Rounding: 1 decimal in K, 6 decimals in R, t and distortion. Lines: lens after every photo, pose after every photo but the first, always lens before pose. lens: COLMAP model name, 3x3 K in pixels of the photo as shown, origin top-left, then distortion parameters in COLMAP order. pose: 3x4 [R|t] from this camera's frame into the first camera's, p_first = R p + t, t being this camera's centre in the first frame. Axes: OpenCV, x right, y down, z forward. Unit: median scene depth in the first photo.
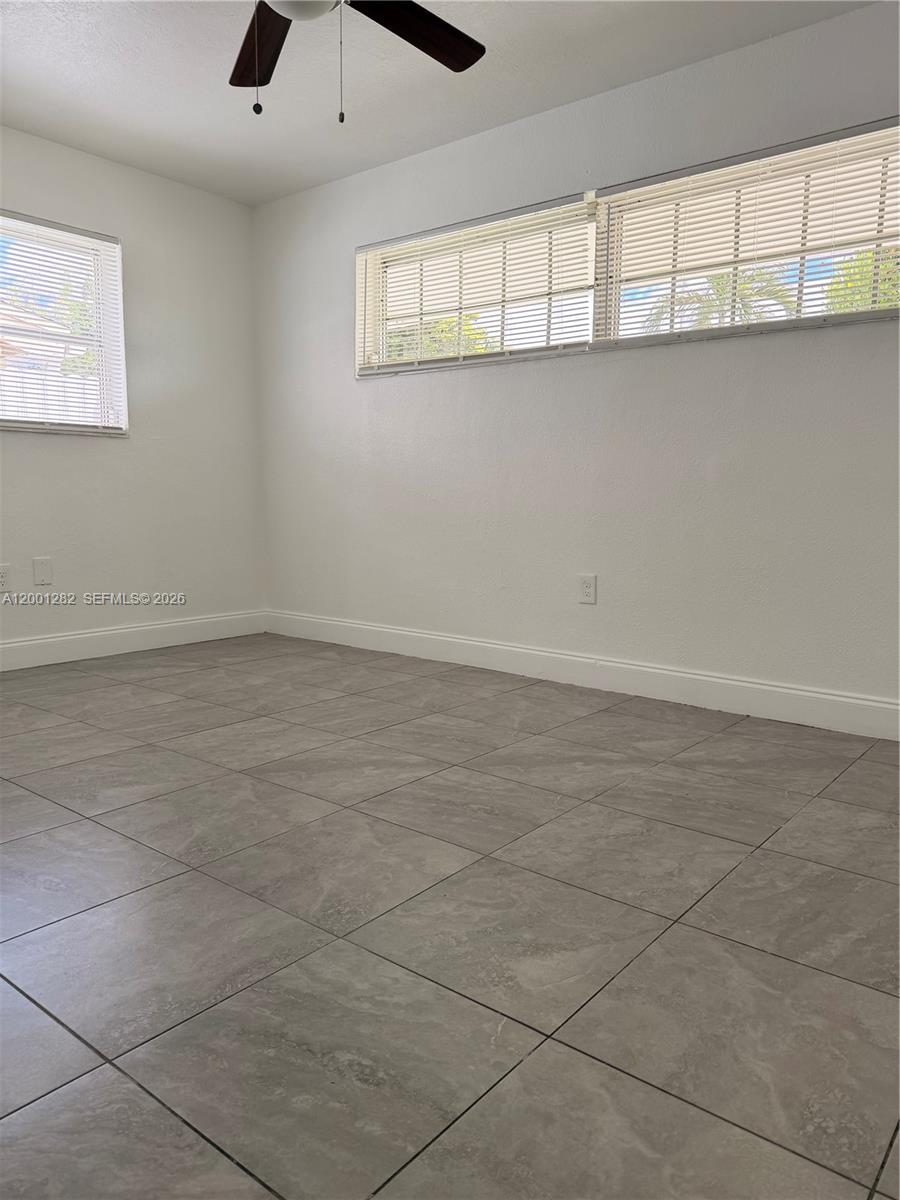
lens RADIAL K [[853.8, 0, 461.4], [0, 853.8, 593.2], [0, 0, 1]] dist [0.036456, -0.045440]
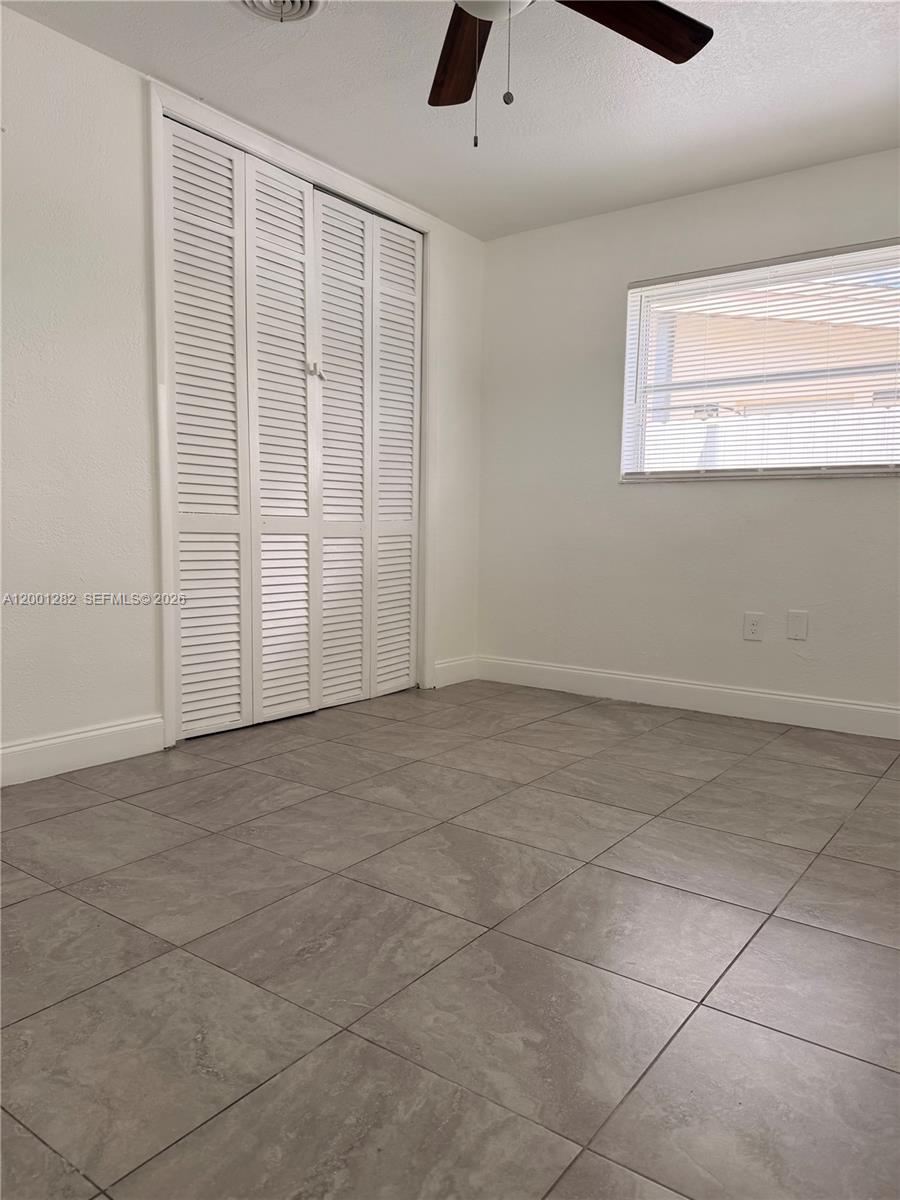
lens RADIAL K [[853.8, 0, 438.8], [0, 853.8, 589.0], [0, 0, 1]] dist [0.036456, -0.045440]
pose [[0.034287, 0.074333, -0.996644, 0.703904], [-0.130184, 0.989066, 0.069289, -0.125958], [0.990897, 0.127372, 0.043589, 0.915924]]
